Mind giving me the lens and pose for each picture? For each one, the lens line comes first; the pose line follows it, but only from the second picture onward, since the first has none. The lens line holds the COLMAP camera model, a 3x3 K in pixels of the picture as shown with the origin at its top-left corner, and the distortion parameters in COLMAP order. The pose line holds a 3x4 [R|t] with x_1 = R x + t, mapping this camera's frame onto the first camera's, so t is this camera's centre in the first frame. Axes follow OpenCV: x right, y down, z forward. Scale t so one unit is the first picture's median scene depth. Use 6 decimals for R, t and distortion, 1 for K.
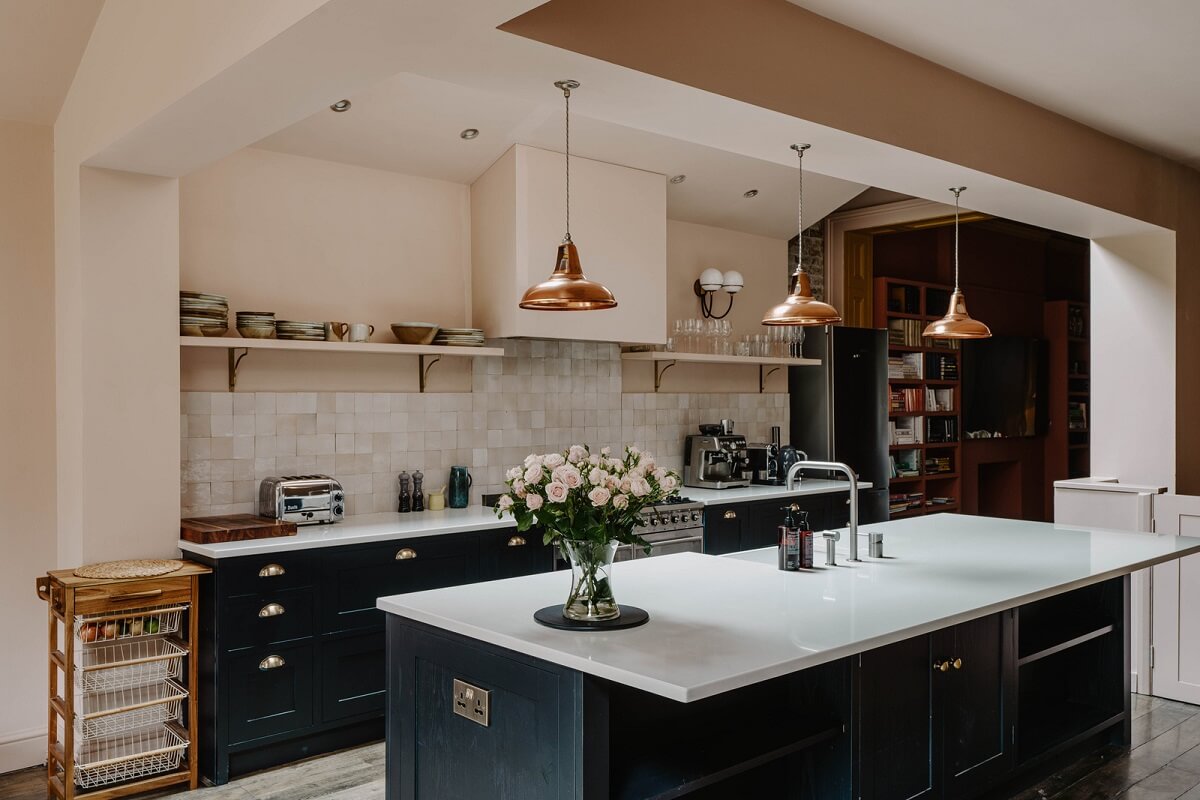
lens RADIAL K [[993.1, 0, 600.0], [0, 993.1, 400.0], [0, 0, 1]] dist [0.016103, -0.000717]
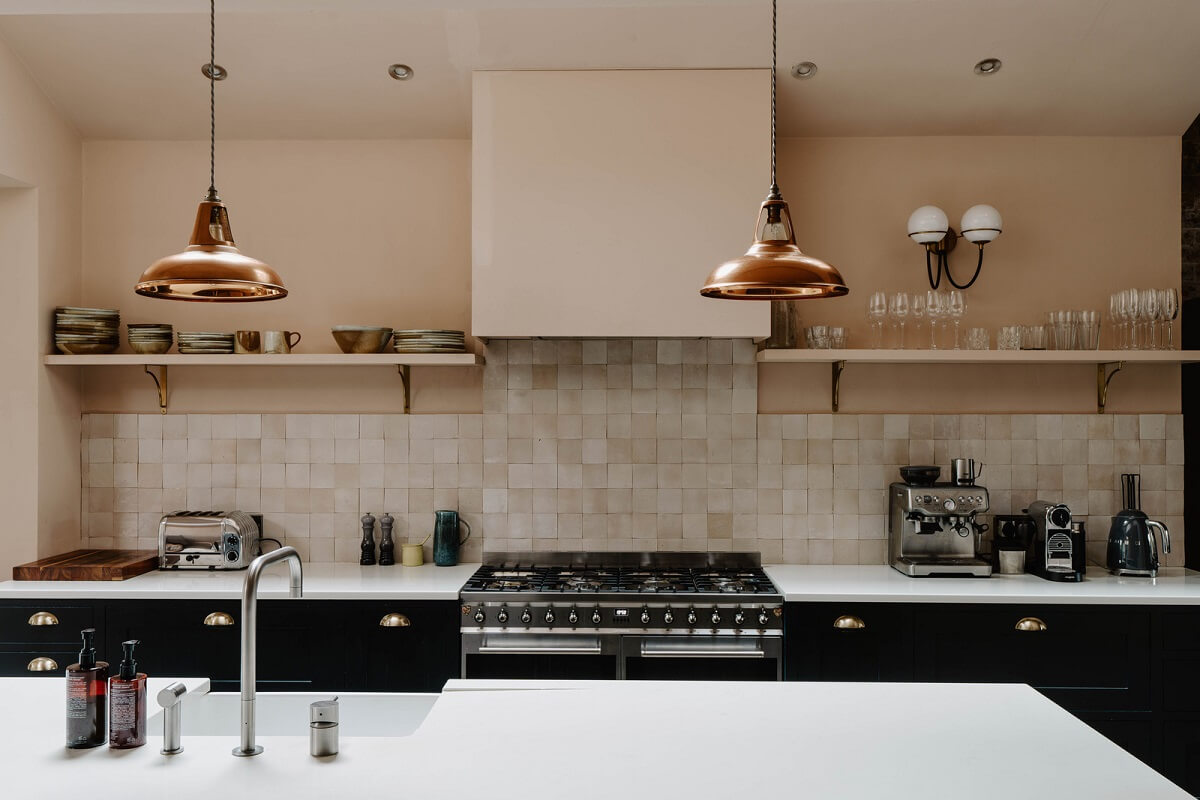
lens RADIAL K [[1043.3, 0, 600.0], [0, 1043.3, 400.0], [0, 0, 1]] dist [0.013012, 0.004595]
pose [[0.725104, -0.008972, -0.688581, 0.503768], [-0.002833, 0.999868, -0.016011, -0.005786], [0.688634, 0.013560, 0.724982, 0.510026]]
